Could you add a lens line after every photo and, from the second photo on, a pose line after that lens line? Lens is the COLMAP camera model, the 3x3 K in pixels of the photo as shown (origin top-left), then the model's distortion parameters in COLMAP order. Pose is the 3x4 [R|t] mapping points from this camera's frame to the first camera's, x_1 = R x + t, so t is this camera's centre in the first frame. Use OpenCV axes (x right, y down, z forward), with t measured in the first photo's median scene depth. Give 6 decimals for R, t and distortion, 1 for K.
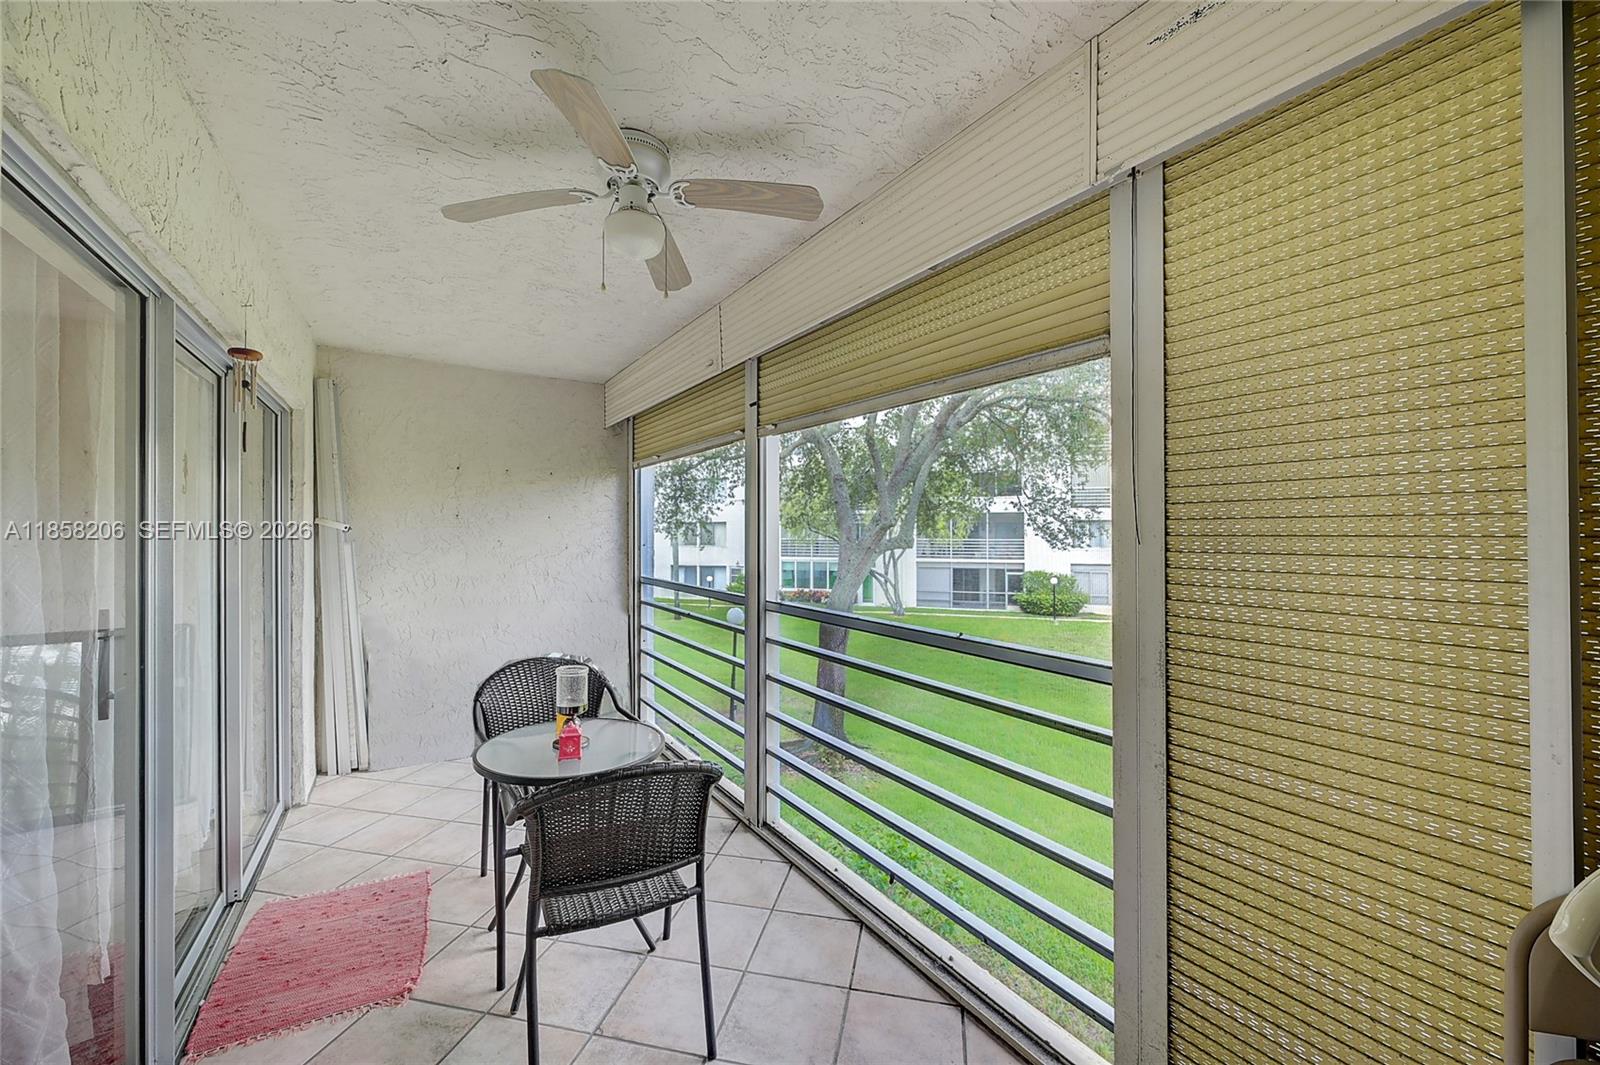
lens RADIAL K [[624.4, 0, 805.3], [0, 624.4, 532.1], [0, 0, 1]] dist [-0.010700, -0.000338]
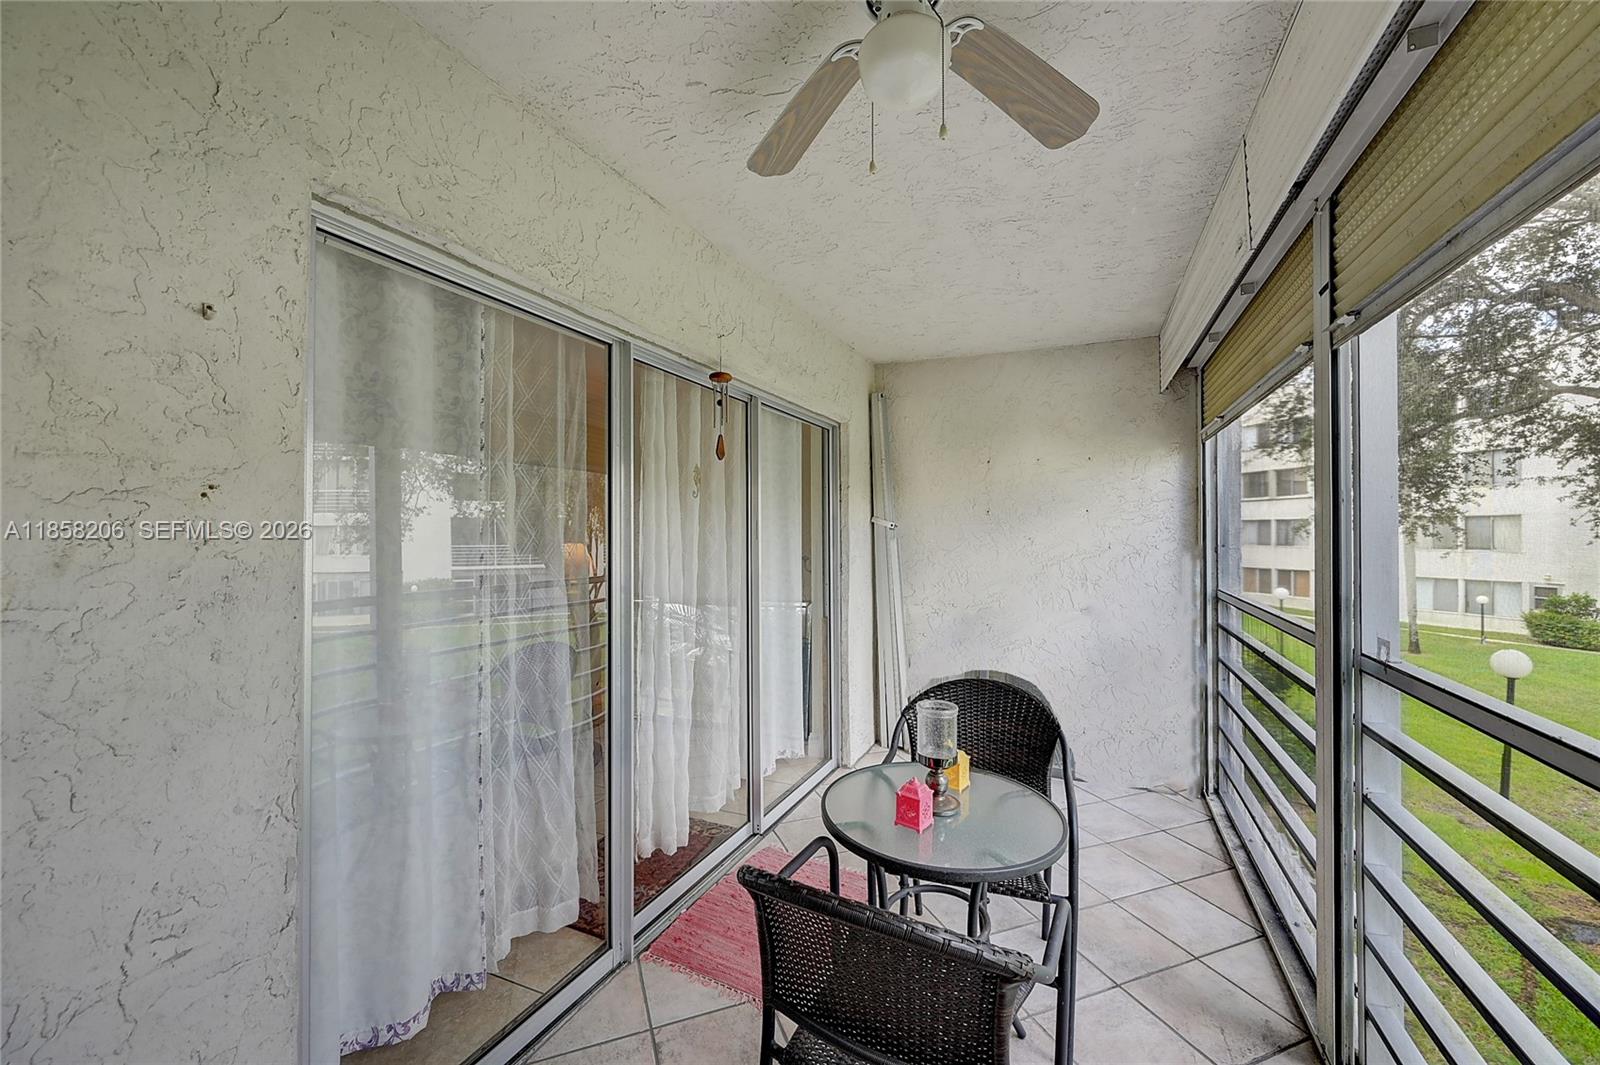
lens RADIAL K [[624.4, 0, 798.8], [0, 624.4, 529.9], [0, 0, 1]] dist [-0.010700, -0.000338]
pose [[0.542857, -0.004592, -0.839813, 0.094136], [0.002643, 0.999989, -0.003759, 0.004763], [0.839821, -0.000179, 0.542863, 0.253620]]
